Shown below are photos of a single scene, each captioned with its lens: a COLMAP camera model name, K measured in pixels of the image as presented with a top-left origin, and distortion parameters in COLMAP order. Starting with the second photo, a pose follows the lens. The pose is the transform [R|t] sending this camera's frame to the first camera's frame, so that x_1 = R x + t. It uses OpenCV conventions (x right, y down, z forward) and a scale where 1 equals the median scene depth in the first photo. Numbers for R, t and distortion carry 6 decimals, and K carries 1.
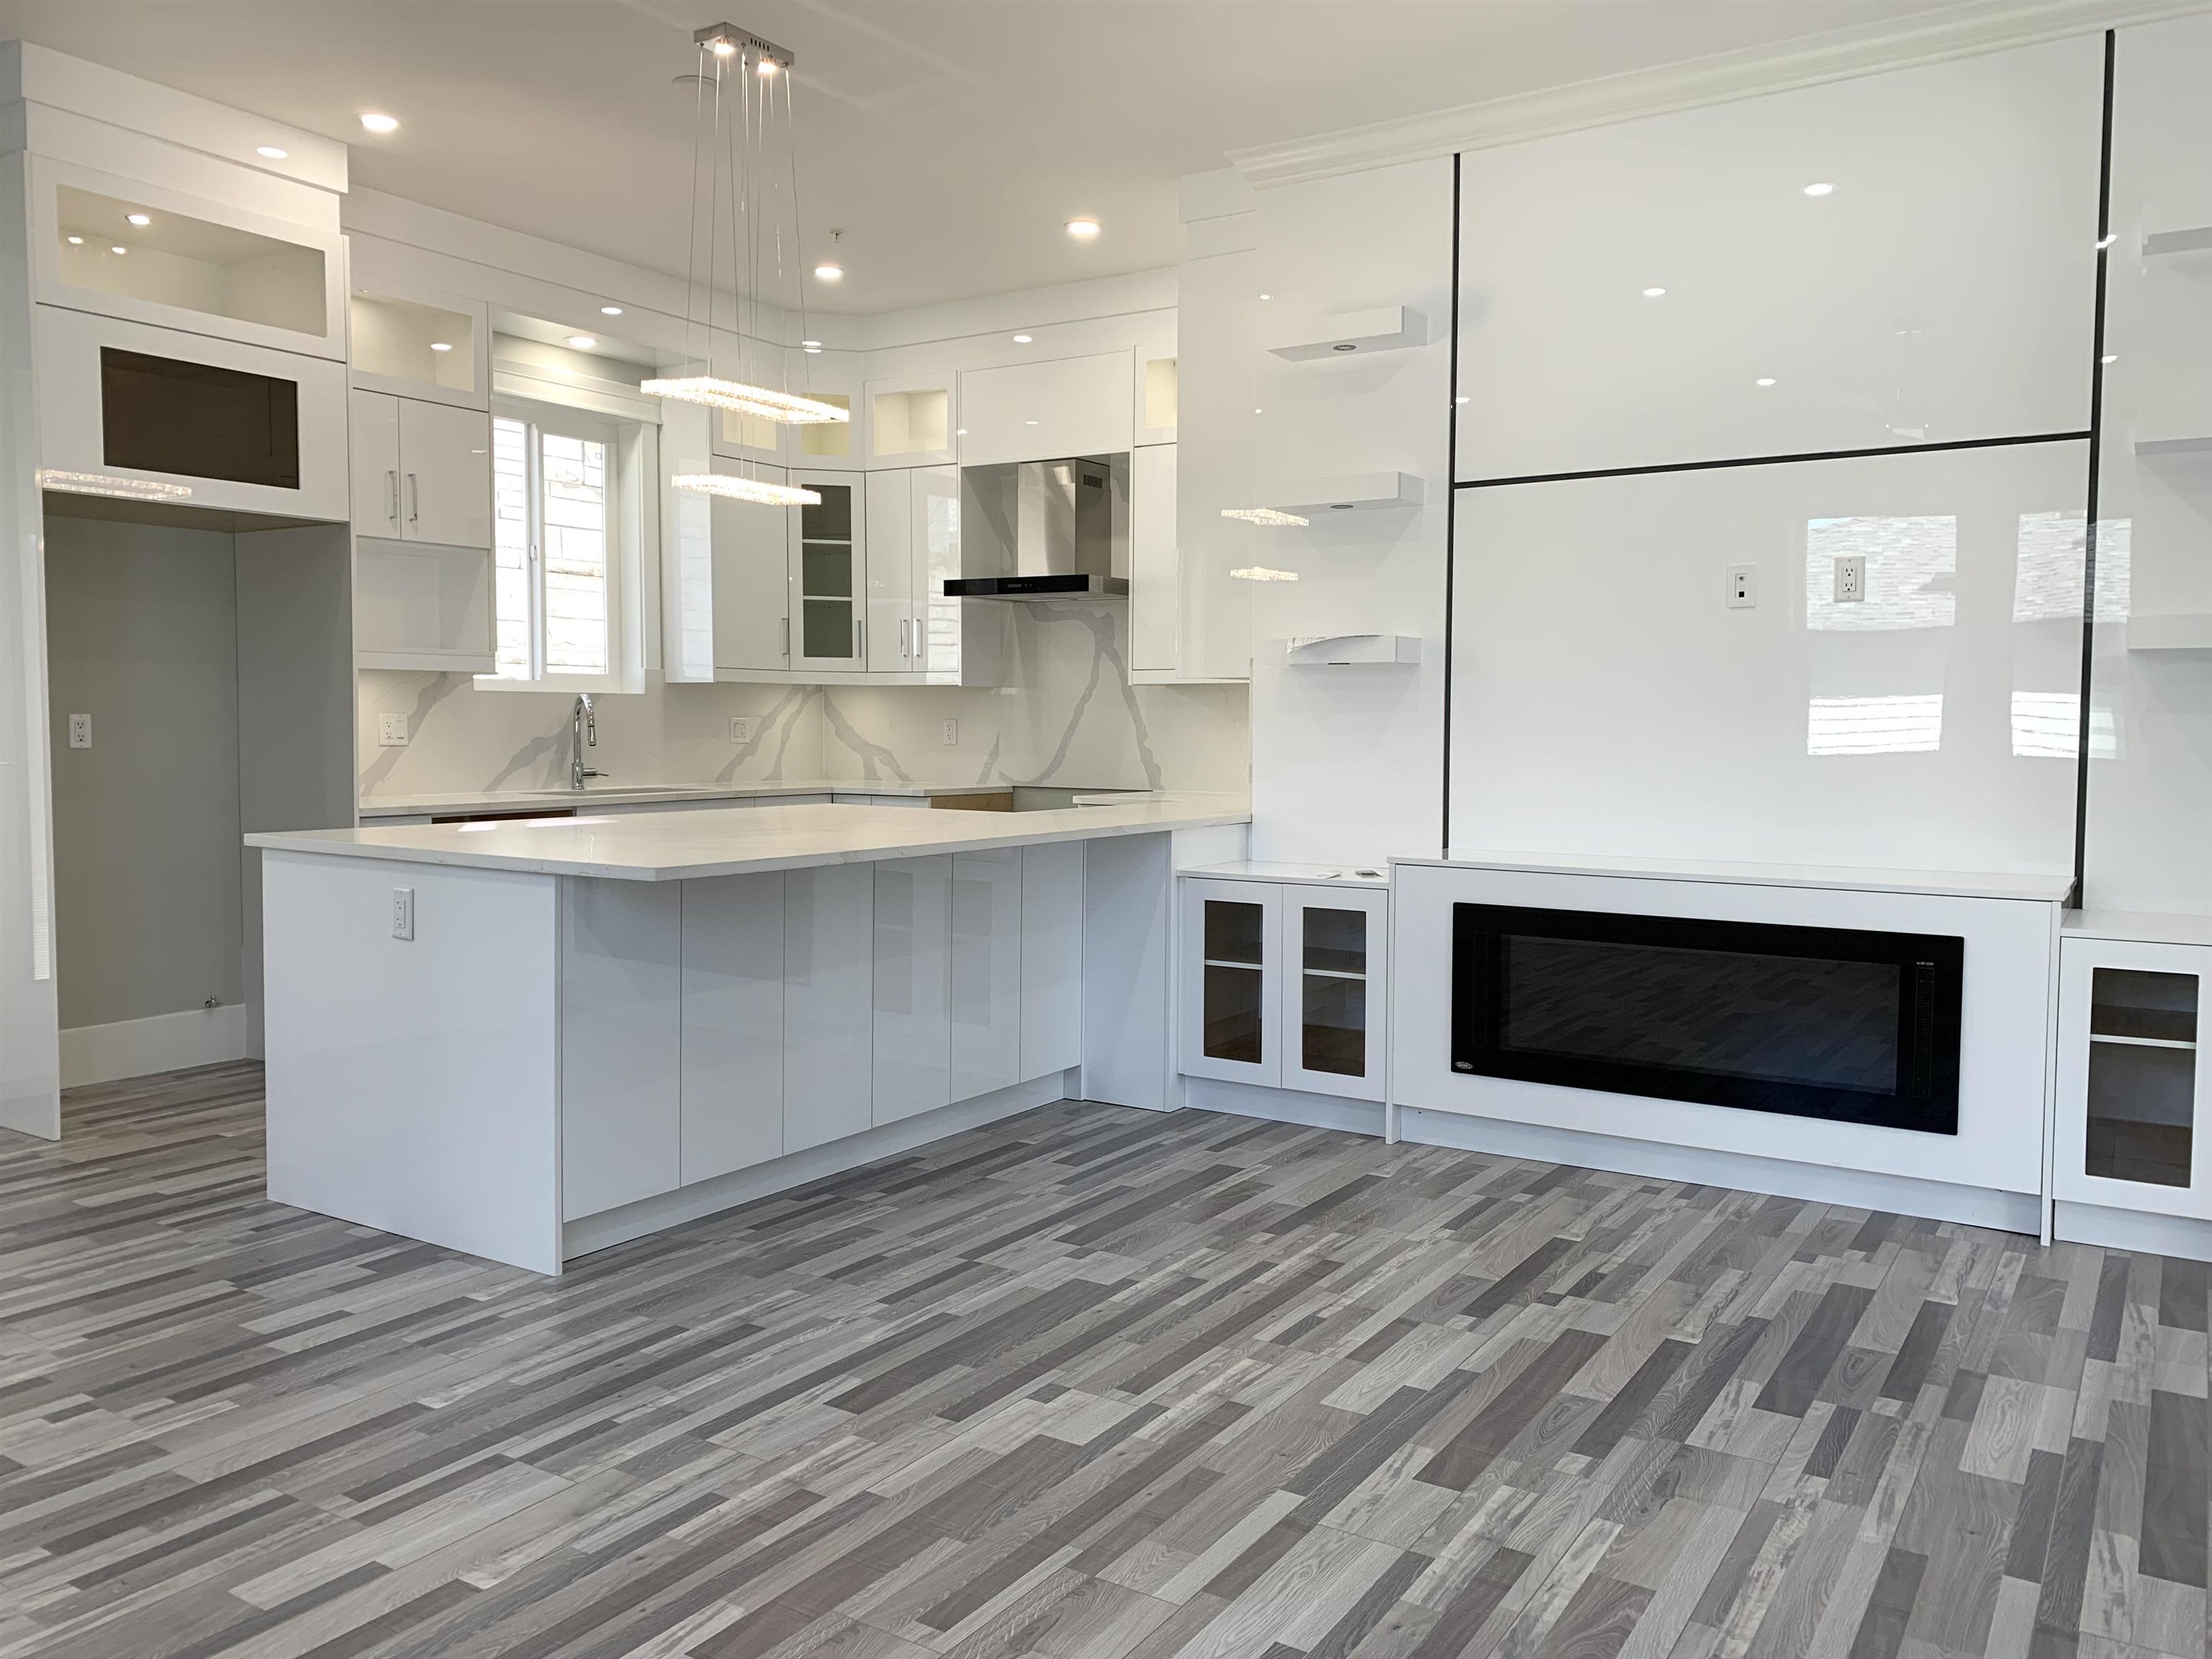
lens RADIAL K [[1680.9, 0, 1108.8], [0, 1680.9, 826.7], [0, 0, 1]] dist [0.039511, -0.040336]
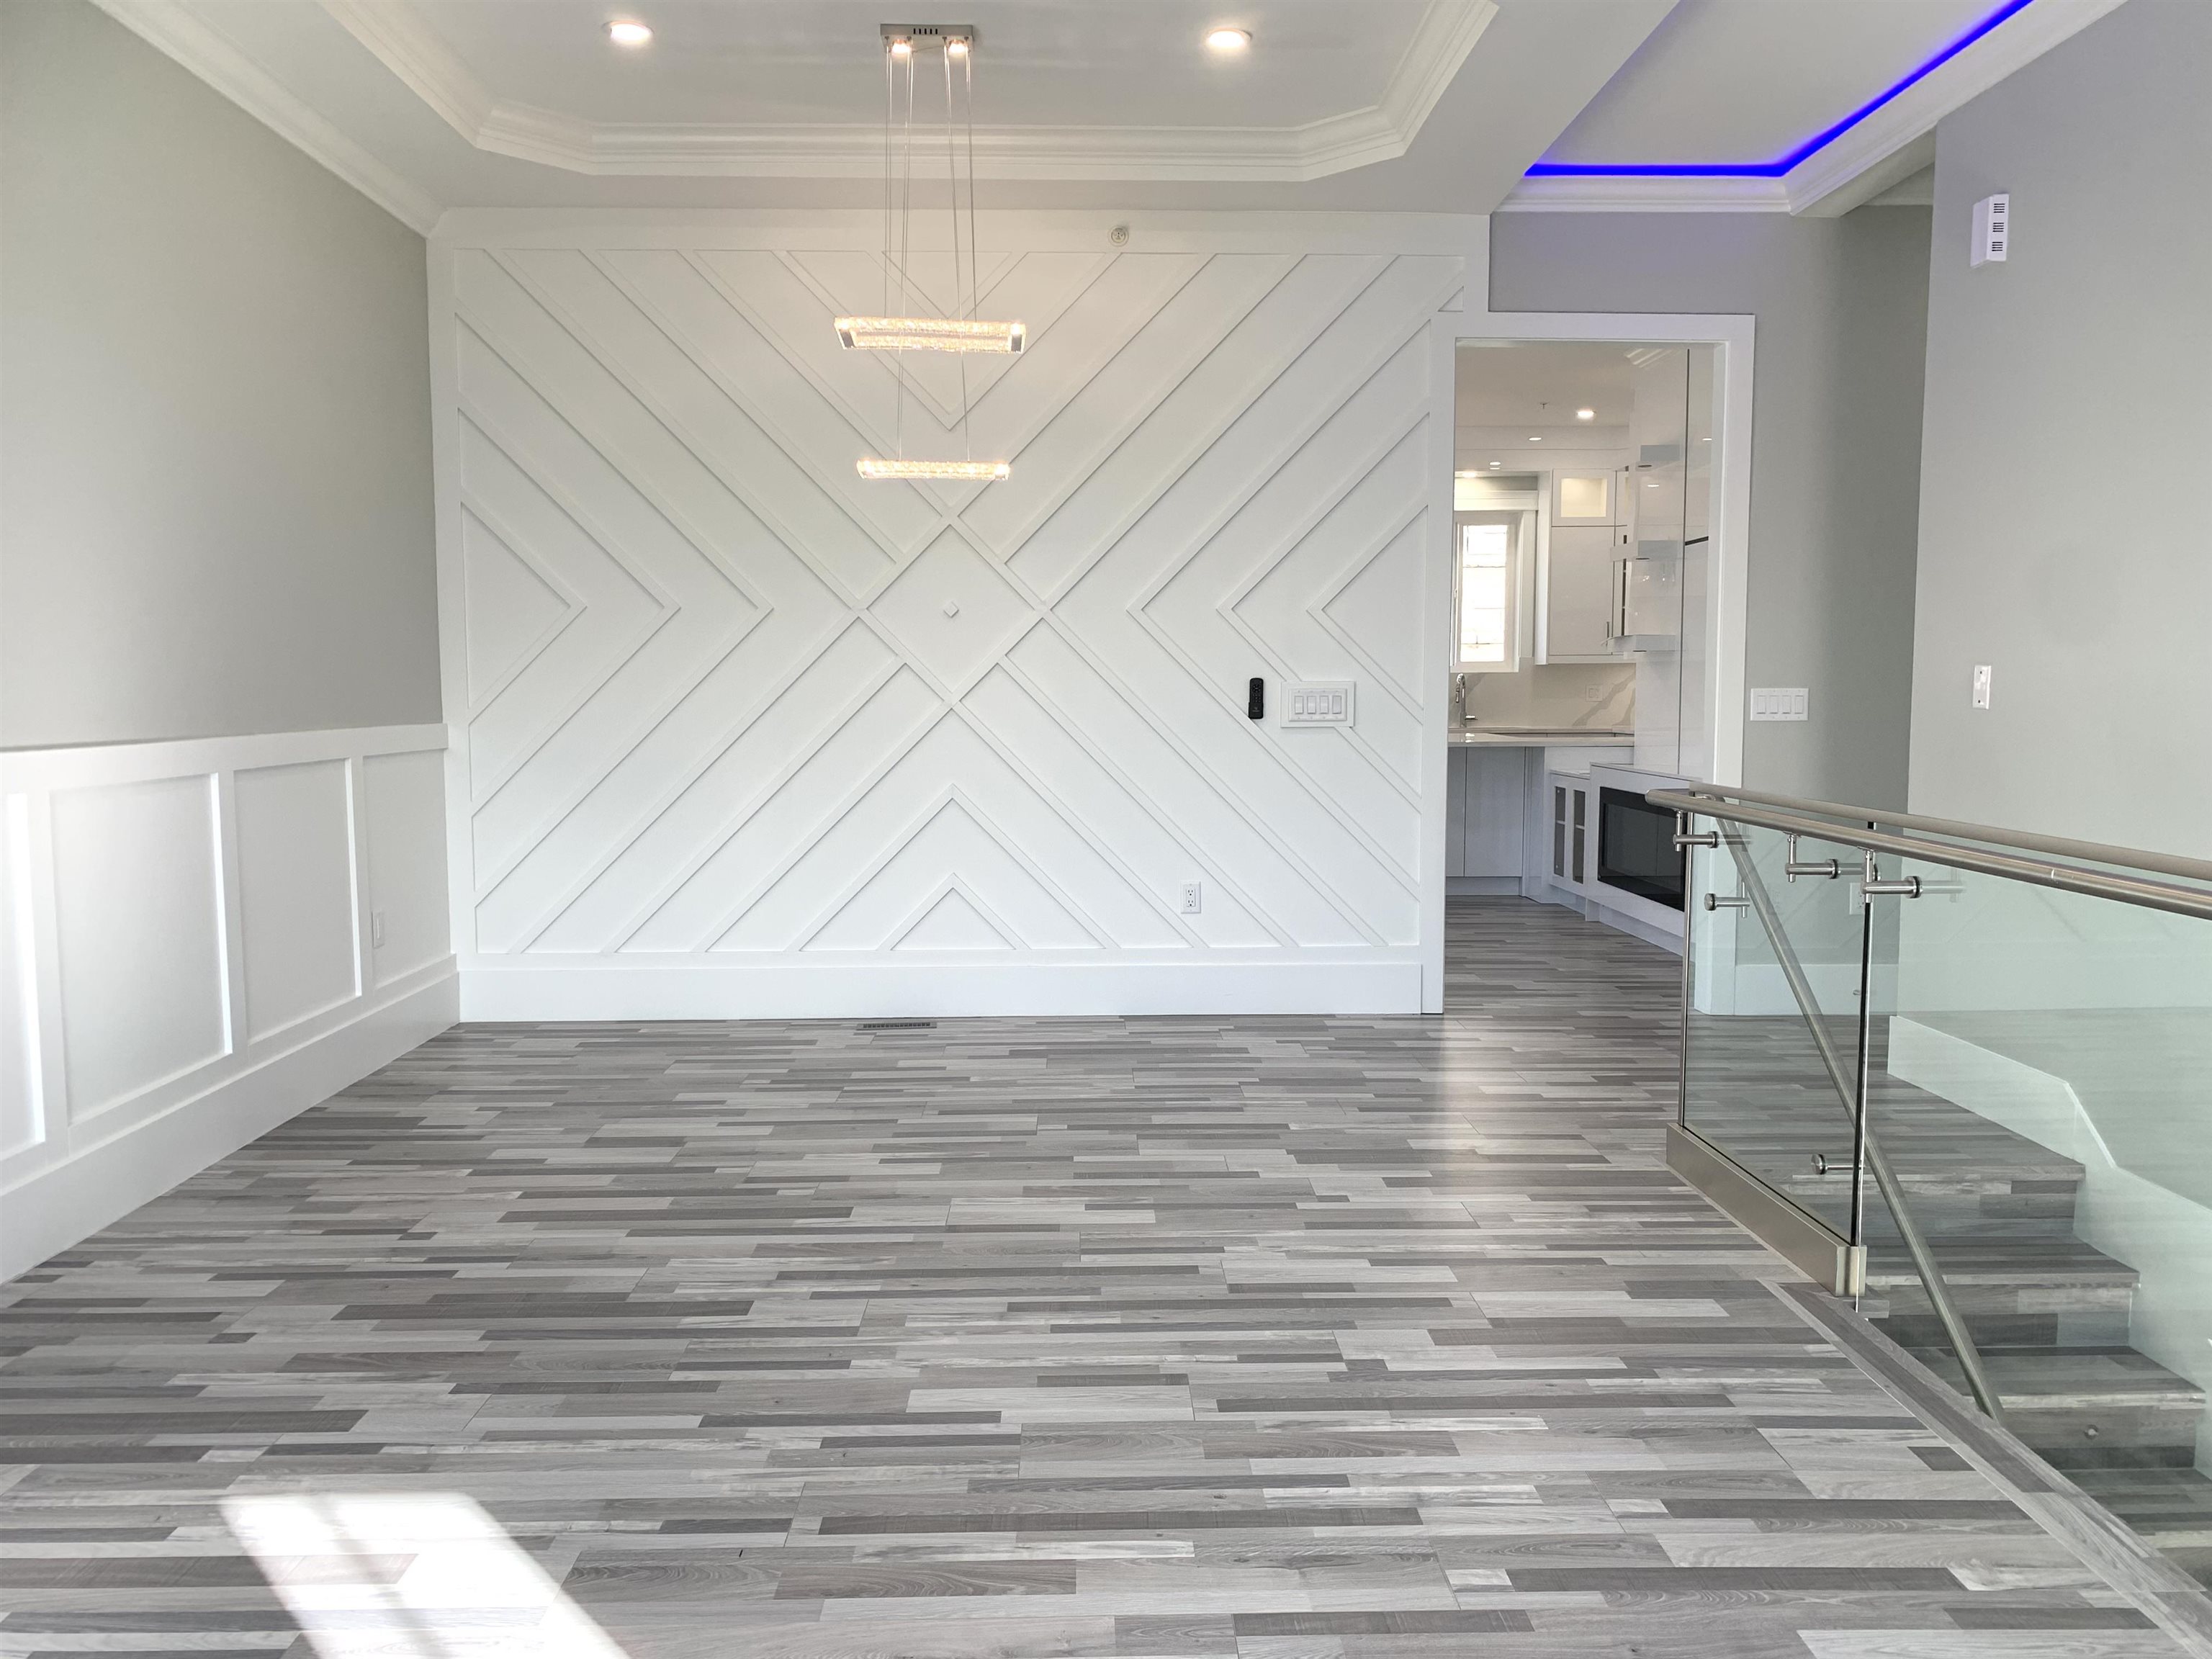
lens RADIAL K [[1680.9, 0, 1106.9], [0, 1680.9, 838.5], [0, 0, 1]] dist [0.039511, -0.040336]
pose [[0.559001, 0.067673, -0.826401, 1.394545], [-0.046939, 0.997648, 0.049946, 0.035775], [0.827837, 0.010871, 0.560863, -0.446774]]
